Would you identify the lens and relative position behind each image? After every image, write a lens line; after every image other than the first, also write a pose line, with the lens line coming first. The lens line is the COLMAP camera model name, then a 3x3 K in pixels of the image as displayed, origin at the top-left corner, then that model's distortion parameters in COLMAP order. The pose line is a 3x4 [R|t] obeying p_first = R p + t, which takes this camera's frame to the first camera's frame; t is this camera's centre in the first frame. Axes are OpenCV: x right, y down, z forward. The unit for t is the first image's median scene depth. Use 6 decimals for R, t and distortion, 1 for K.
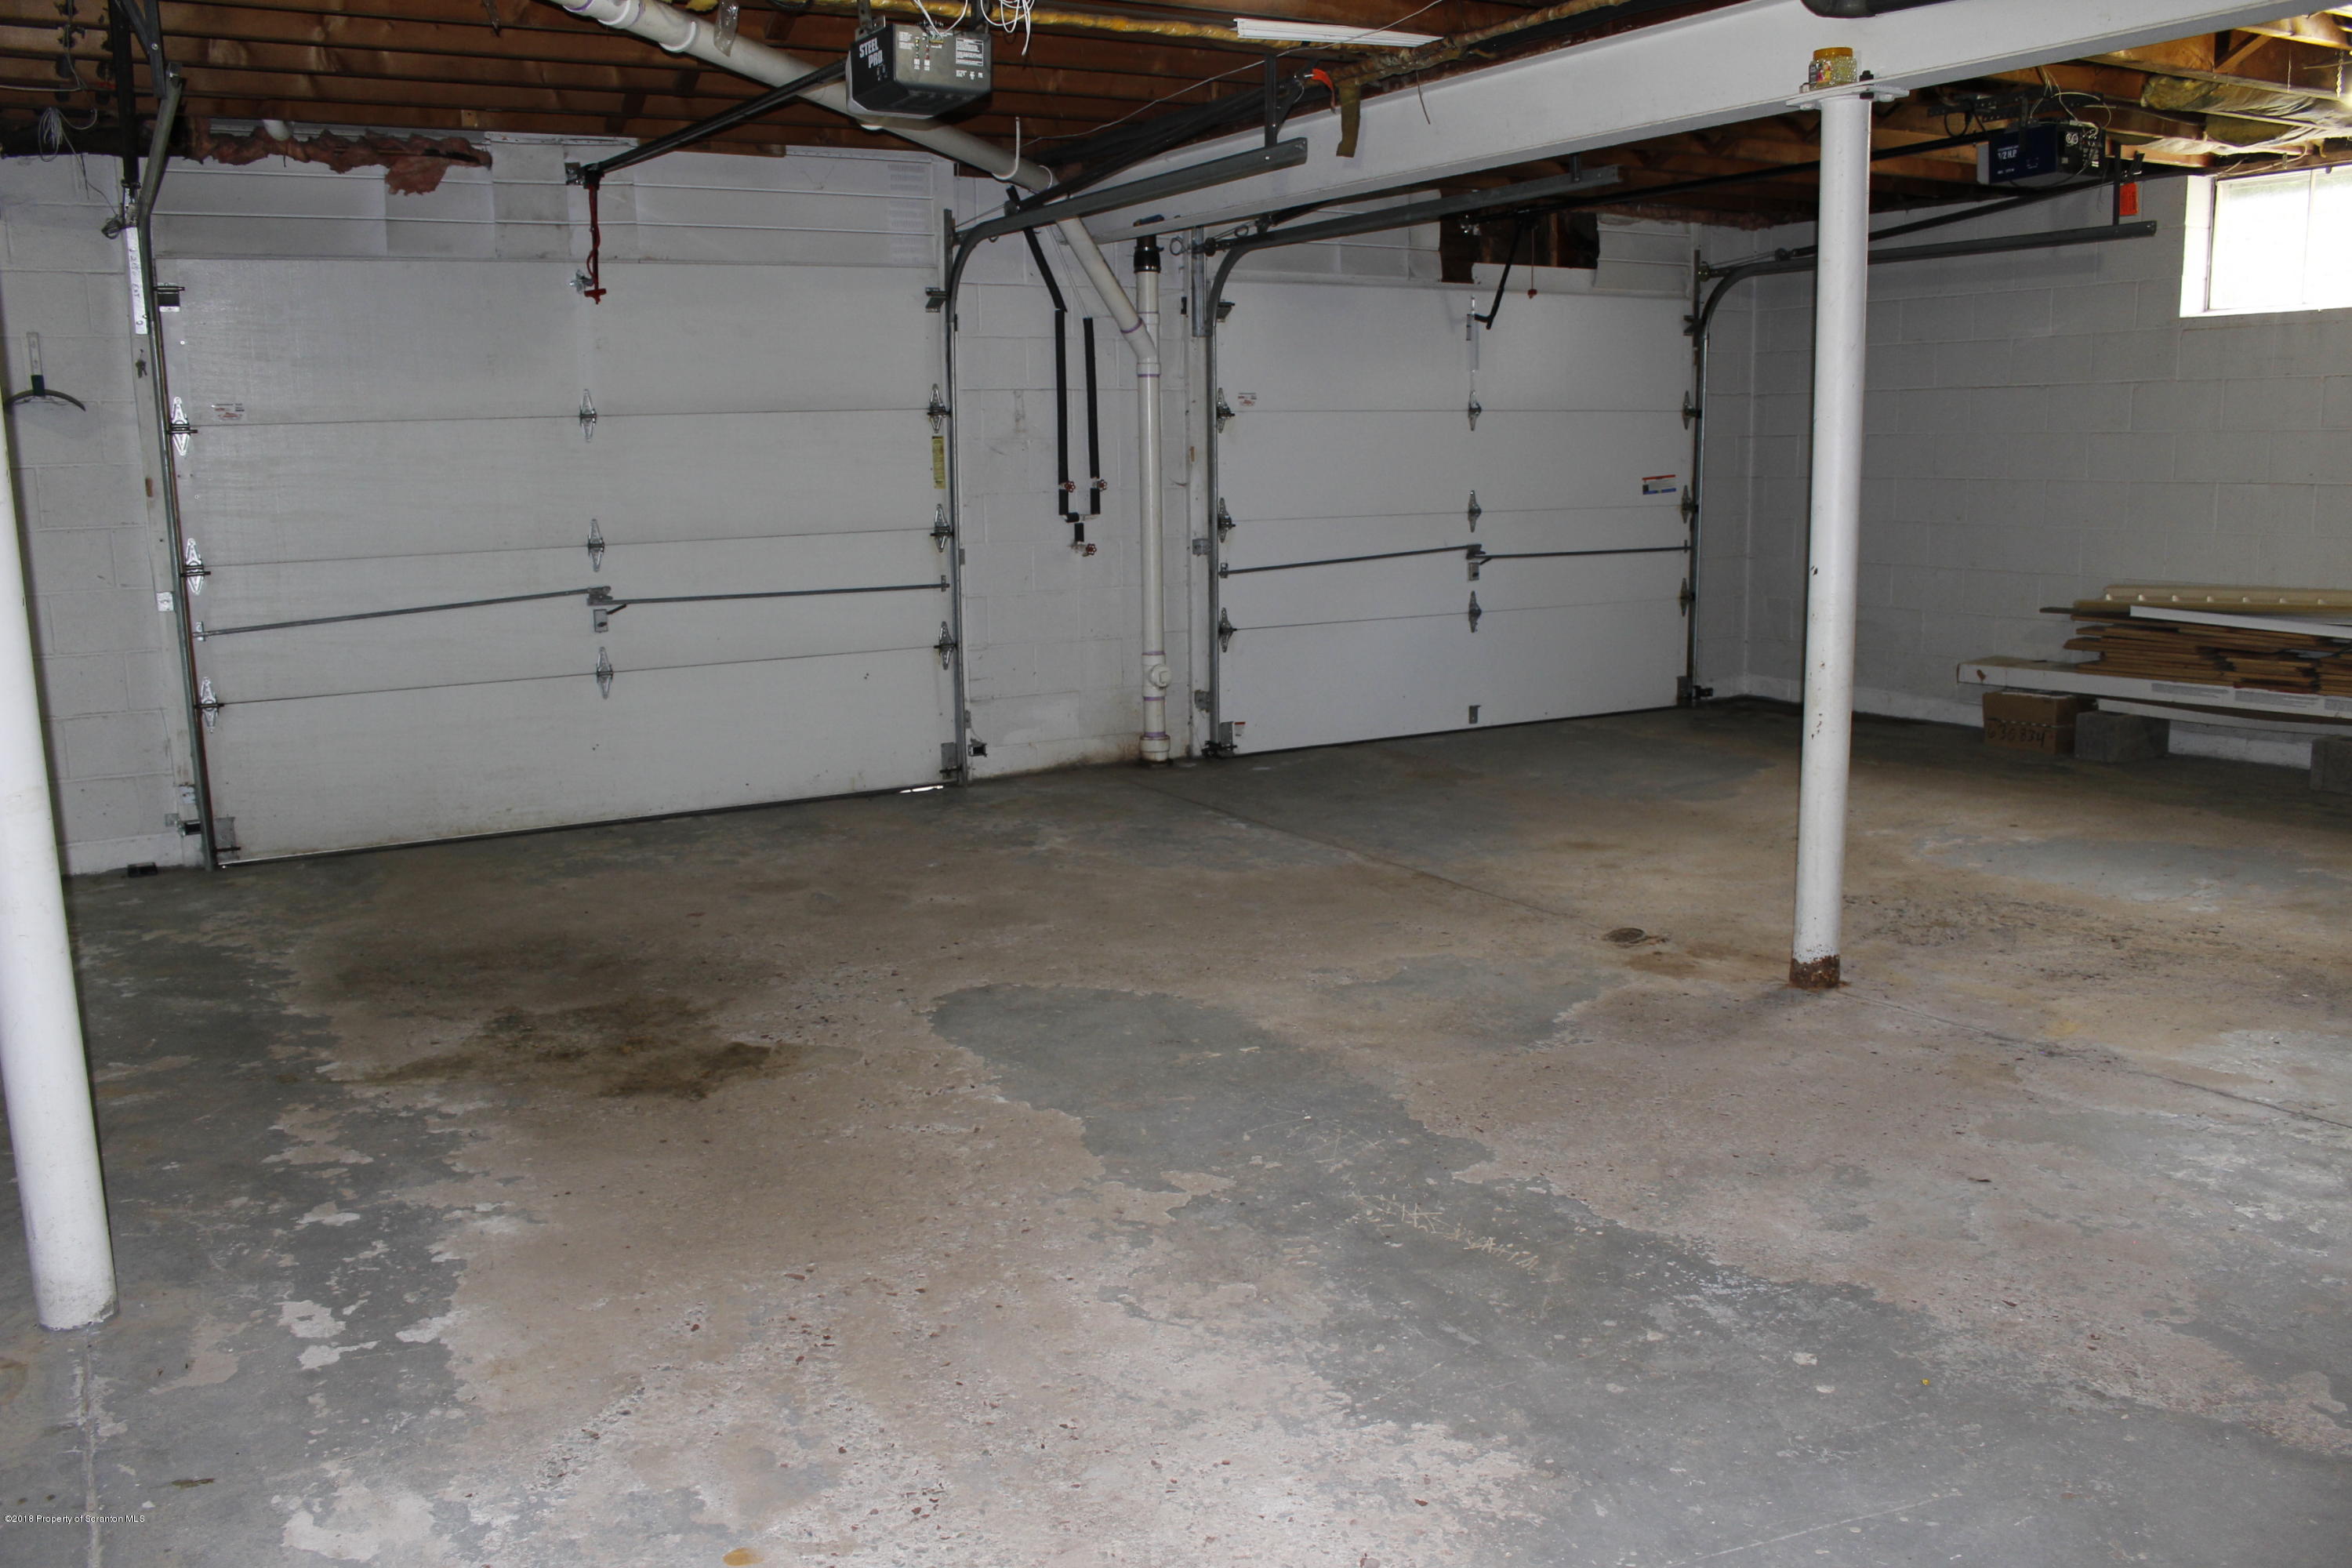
lens RADIAL K [[1955.4, 0, 1192.4], [0, 1955.4, 794.8], [0, 0, 1]] dist [-0.156375, 0.126063]
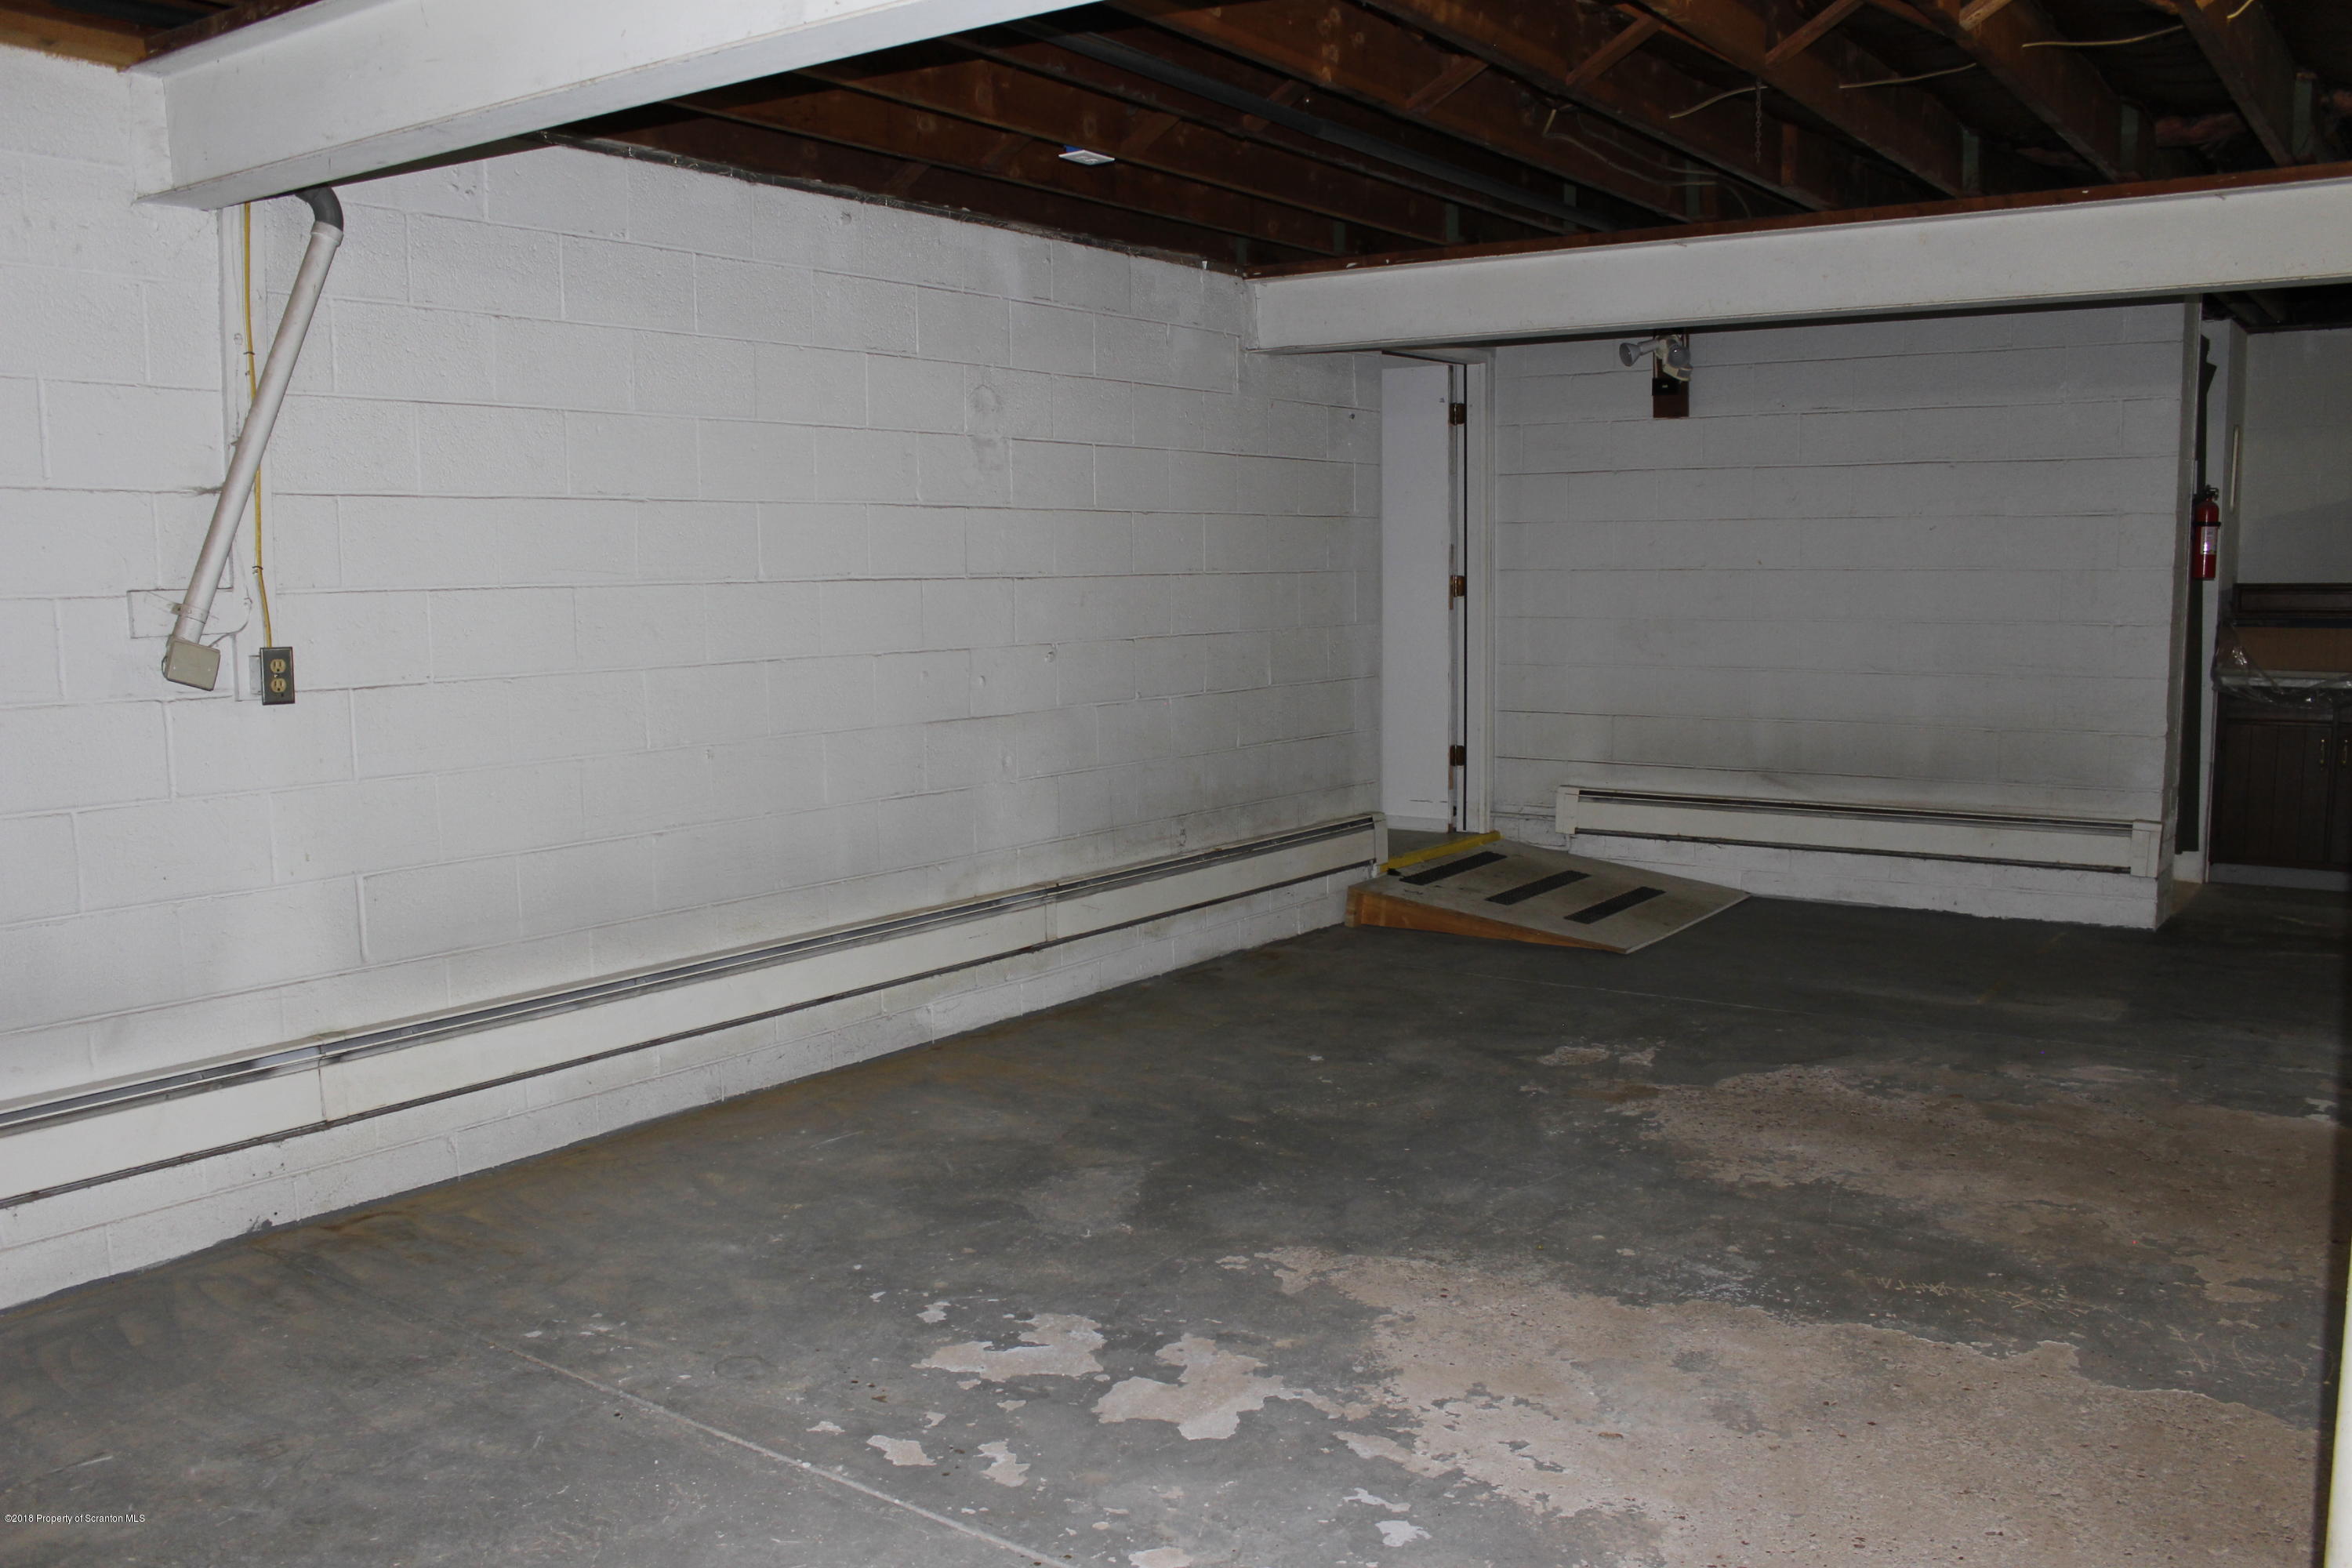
lens RADIAL K [[1955.4, 0, 1164.6], [0, 1955.4, 805.5], [0, 0, 1]] dist [-0.156375, 0.126063]
pose [[-0.916545, 0.074937, -0.392849, 0.471982], [-0.043272, 0.957940, 0.283688, -0.163810], [0.397585, 0.277012, -0.874752, 0.816800]]
